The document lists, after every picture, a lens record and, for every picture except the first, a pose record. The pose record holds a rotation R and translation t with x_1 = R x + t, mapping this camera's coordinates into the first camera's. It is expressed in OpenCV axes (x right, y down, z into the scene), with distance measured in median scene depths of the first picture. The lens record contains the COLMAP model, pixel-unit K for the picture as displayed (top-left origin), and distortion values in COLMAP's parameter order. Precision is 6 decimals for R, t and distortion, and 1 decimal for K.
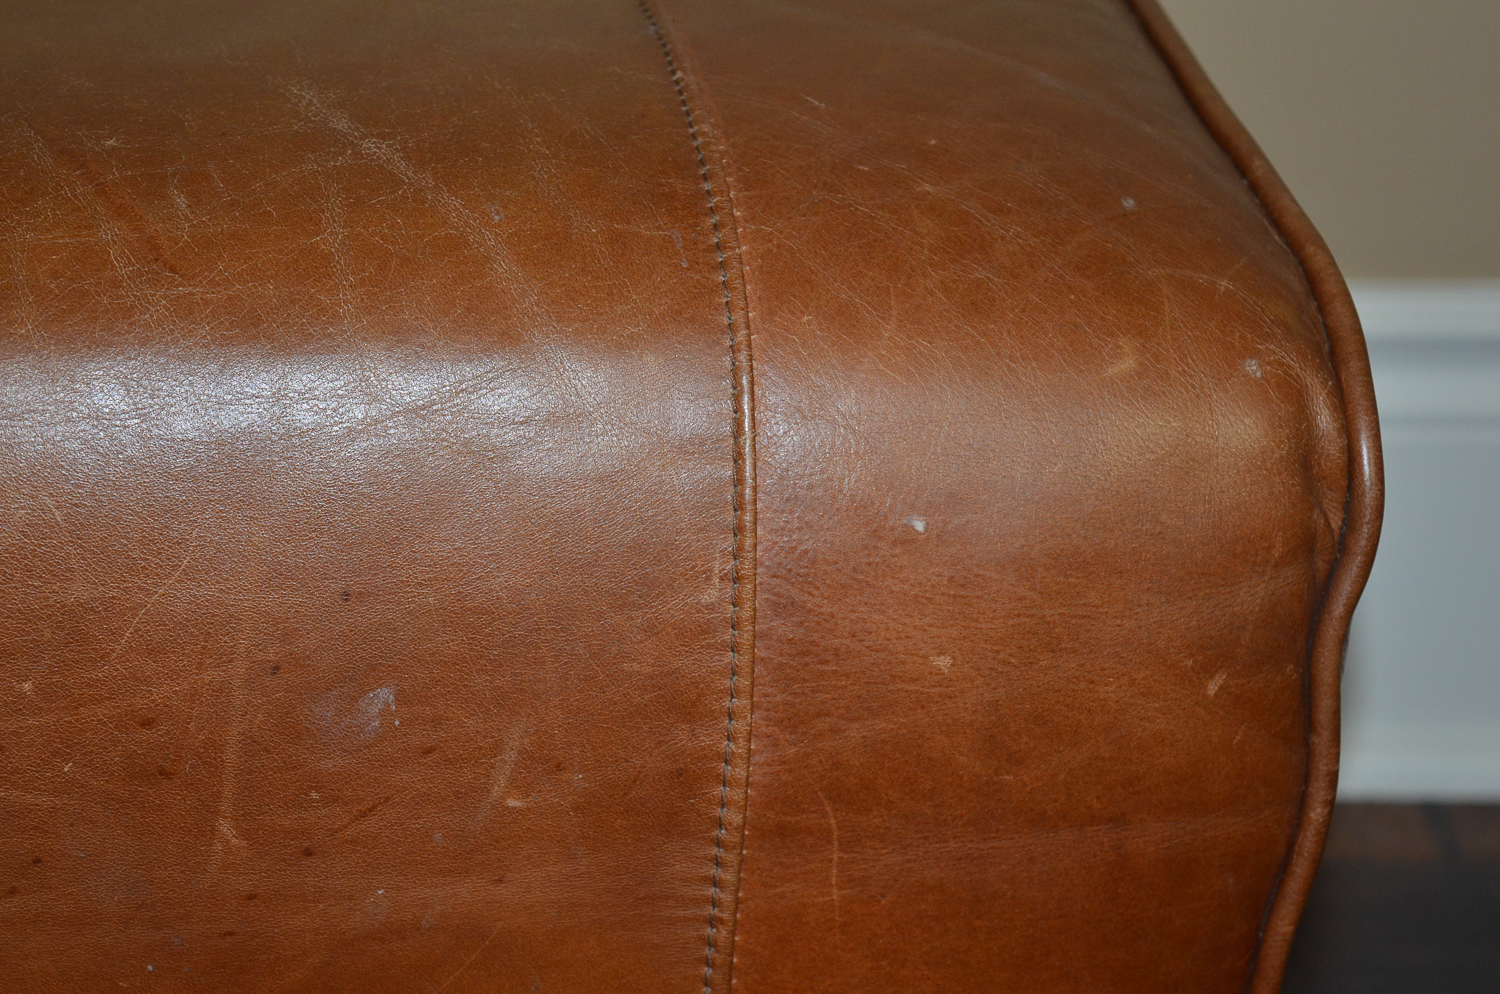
lens RADIAL K [[3357.2, 0, 748.2], [0, 3357.2, 496.8], [0, 0, 1]] dist [0.069277, 0.000000]
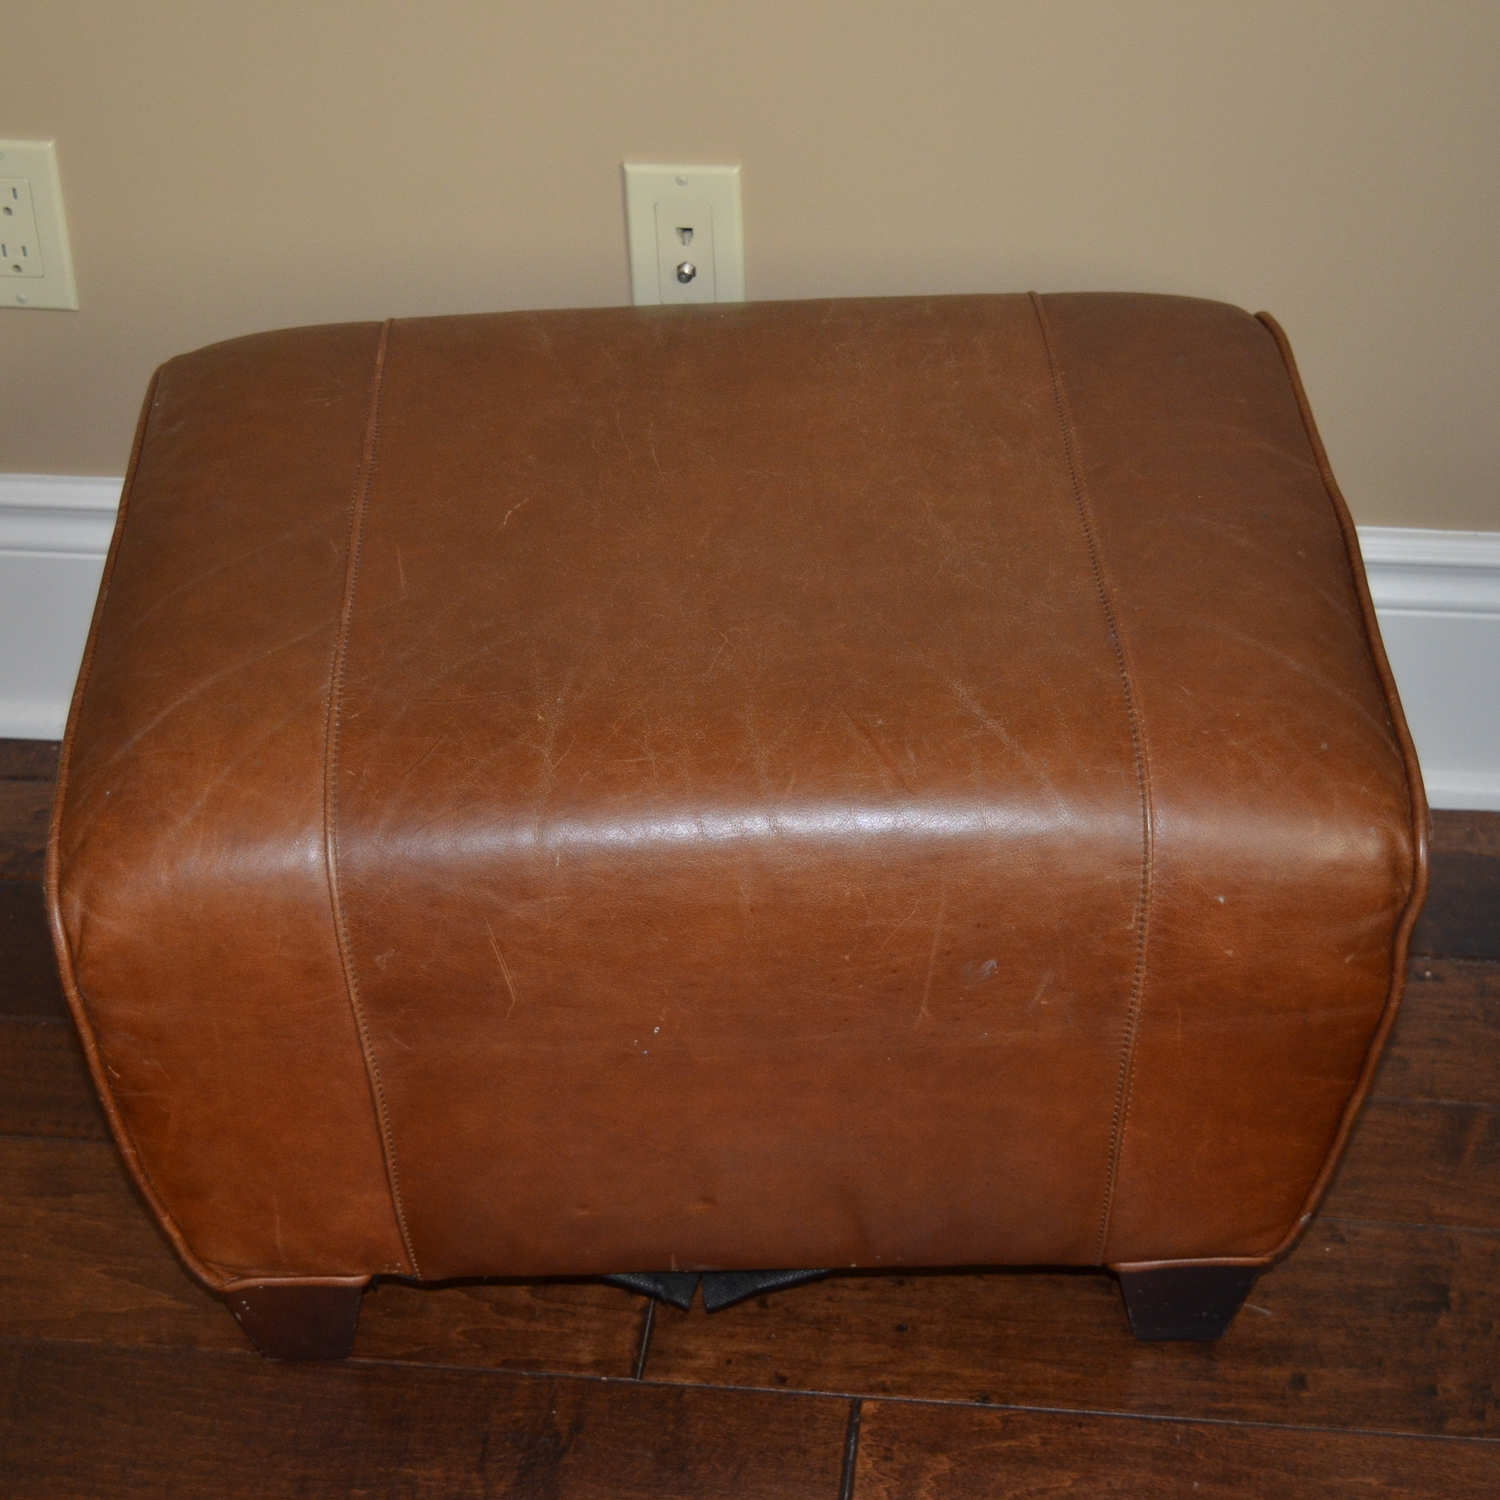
lens RADIAL K [[3387.9, 0, 752.3], [0, 3387.9, 751.1], [0, 0, 1]] dist [-0.030556, 0.000000]
pose [[0.993753, 0.039563, -0.104358, -0.031426], [-0.012917, 0.969548, 0.244561, -0.651775], [0.110855, -0.241685, 0.964002, -1.262028]]
